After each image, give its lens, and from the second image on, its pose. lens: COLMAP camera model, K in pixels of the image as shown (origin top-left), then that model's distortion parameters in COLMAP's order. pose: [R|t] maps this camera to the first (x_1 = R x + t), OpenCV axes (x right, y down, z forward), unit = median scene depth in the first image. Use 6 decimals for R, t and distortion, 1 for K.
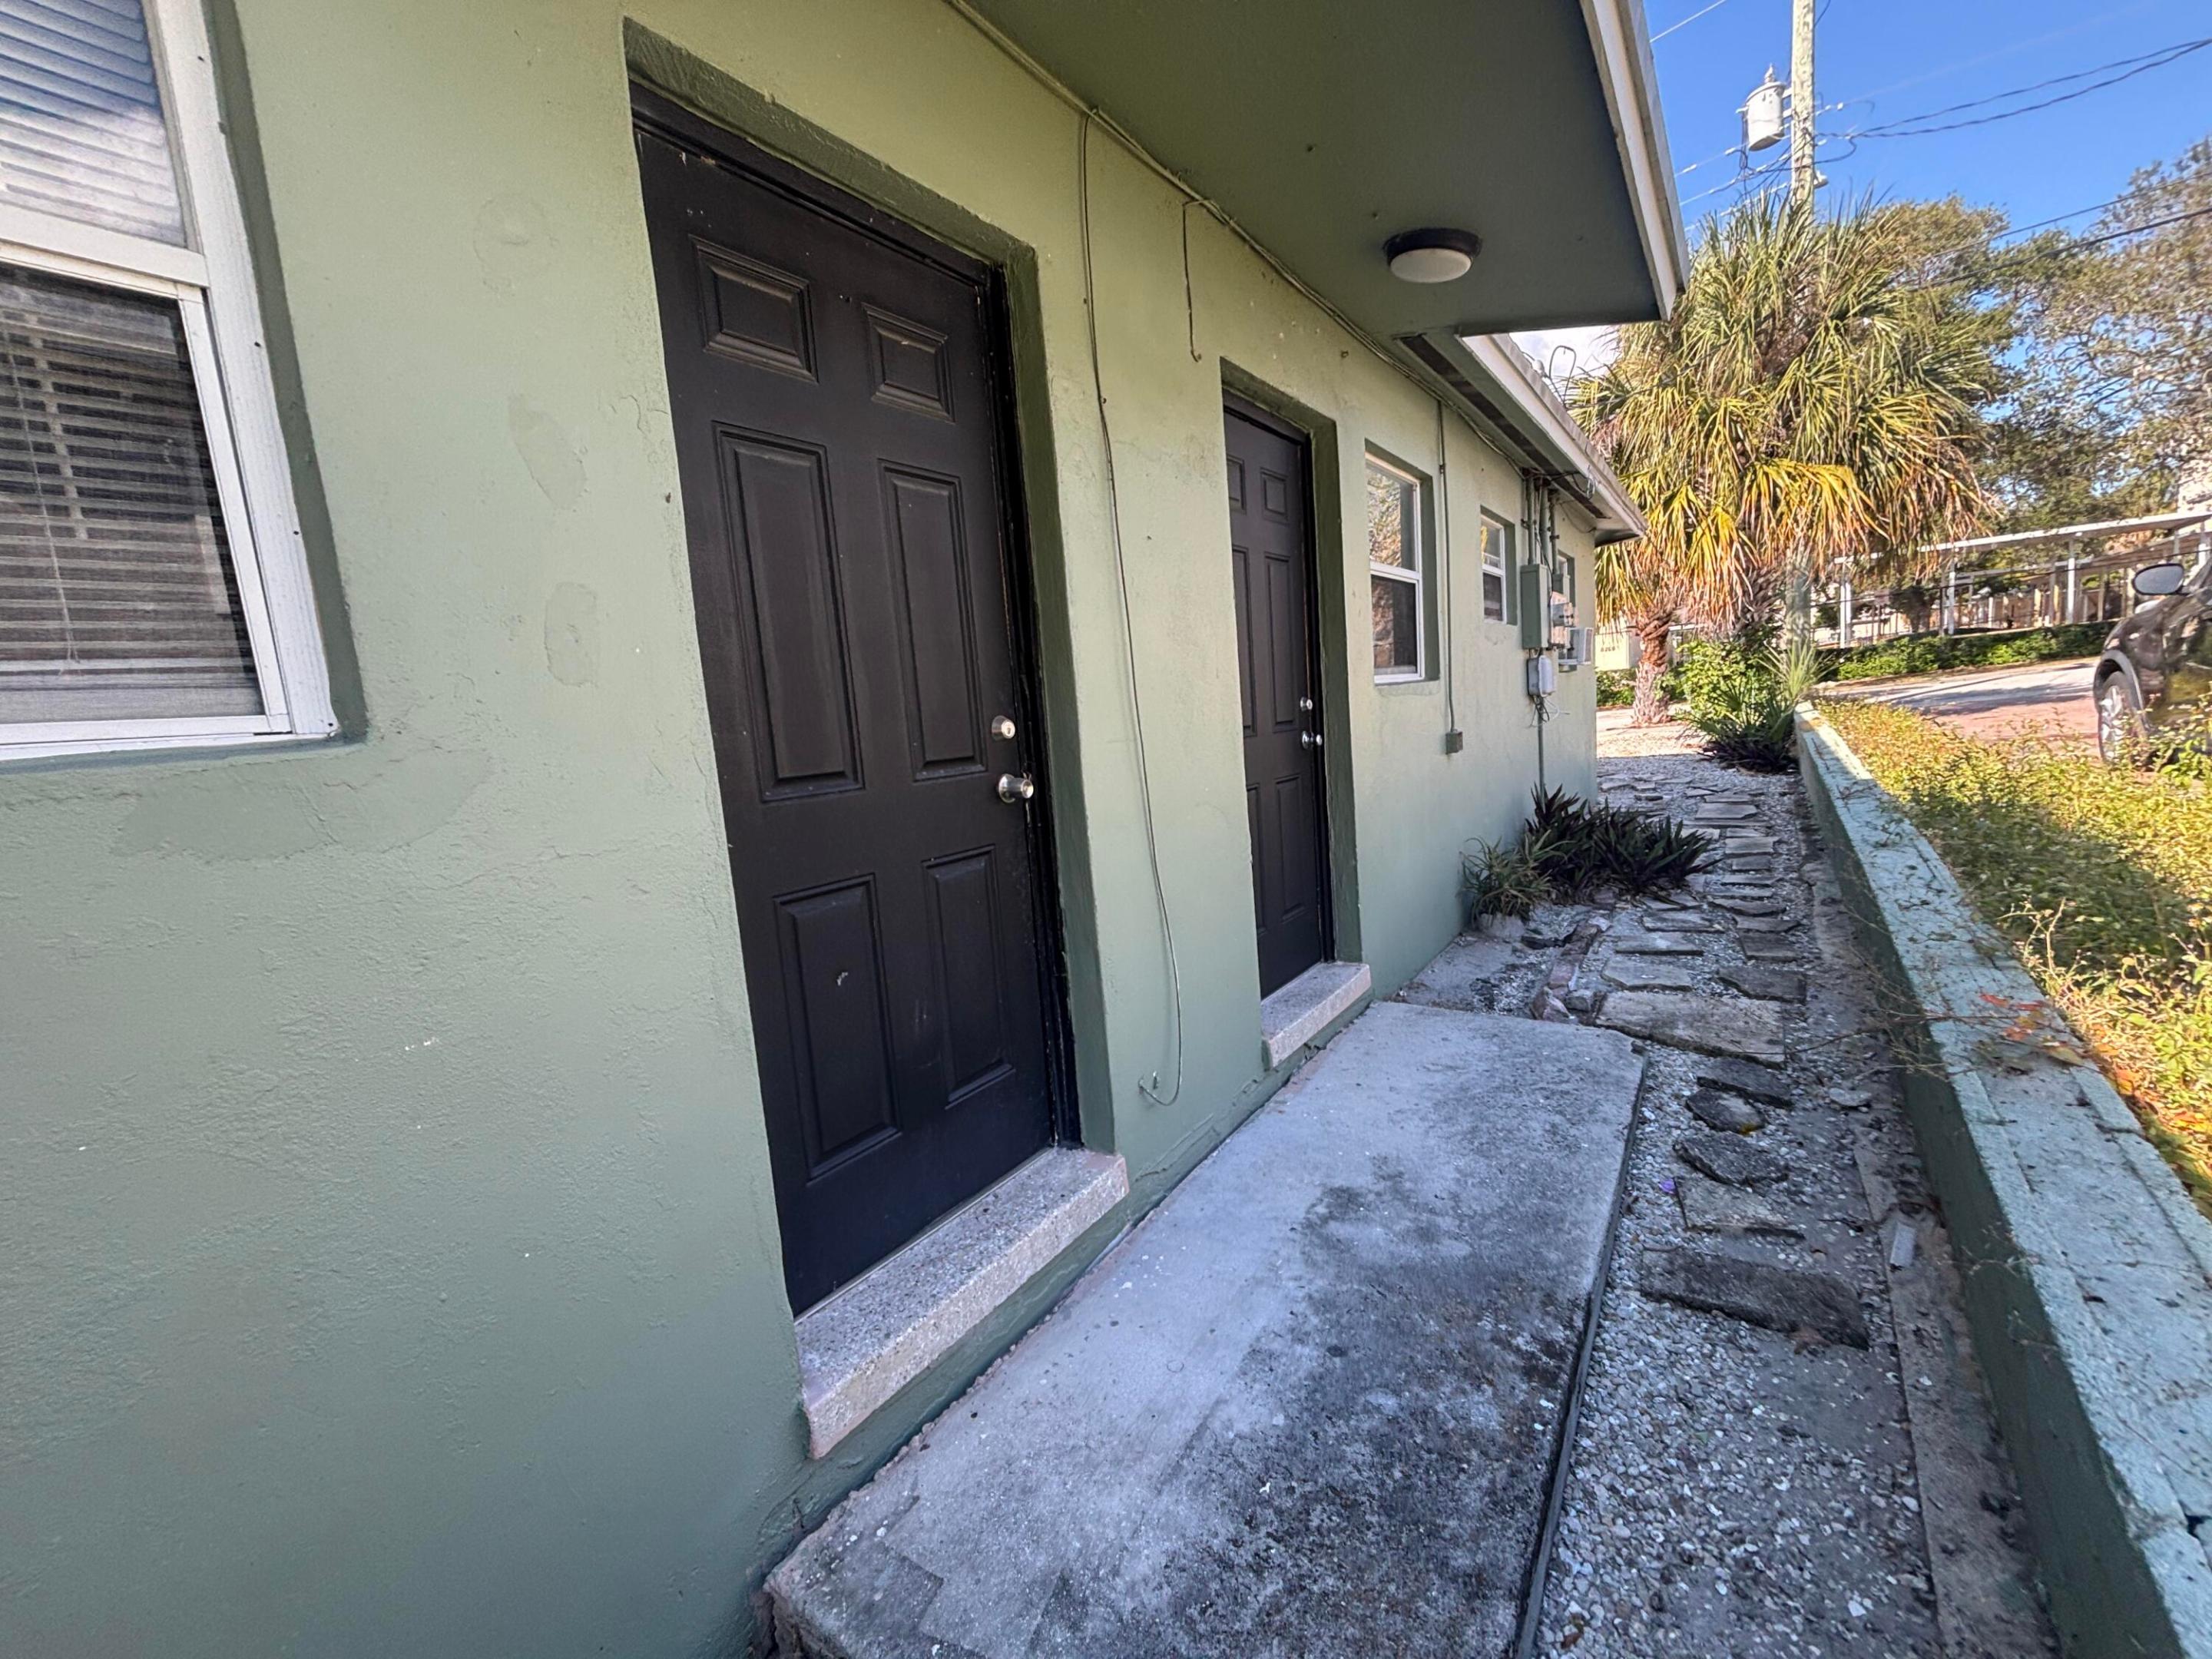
lens RADIAL K [[881.3, 0, 1111.4], [0, 881.3, 826.6], [0, 0, 1]] dist [0.005566, -0.002006]
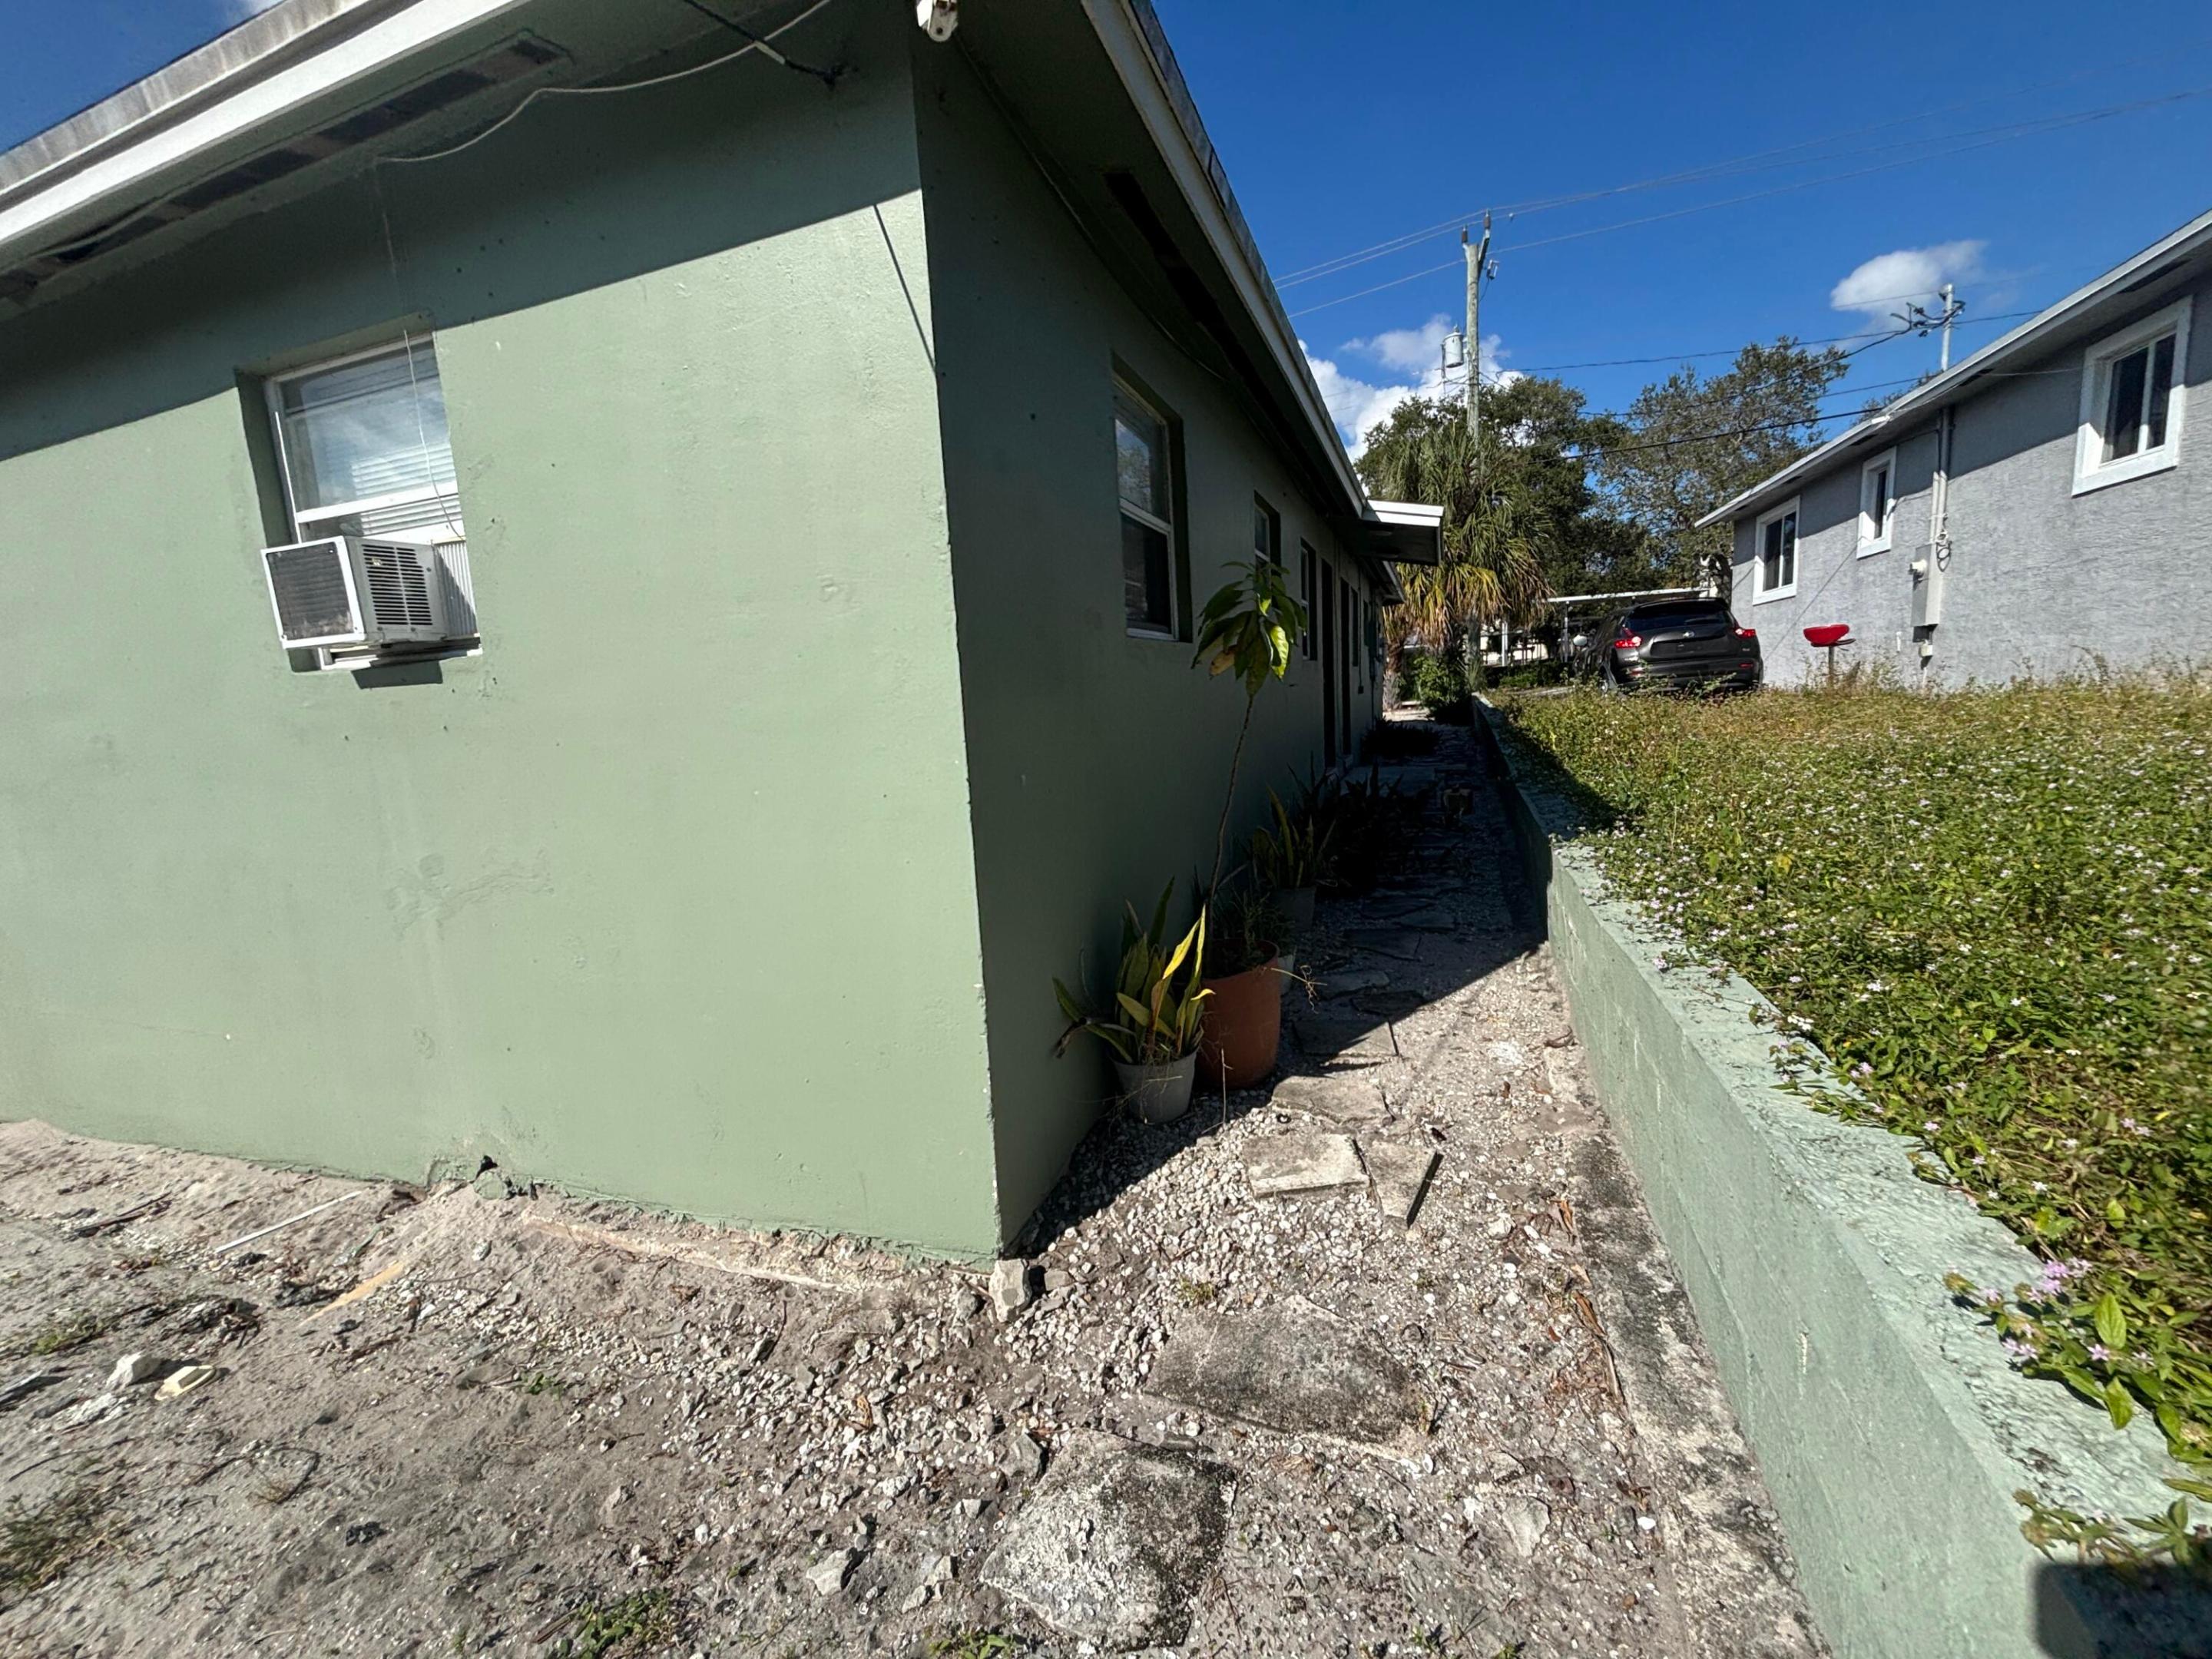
lens RADIAL K [[881.3, 0, 1104.6], [0, 881.3, 826.1], [0, 0, 1]] dist [0.005566, -0.002006]
pose [[0.966964, -0.014430, 0.254504, -0.248255], [0.015185, 0.999884, -0.001001, 0.072699], [-0.254460, 0.004833, 0.967071, -0.327207]]
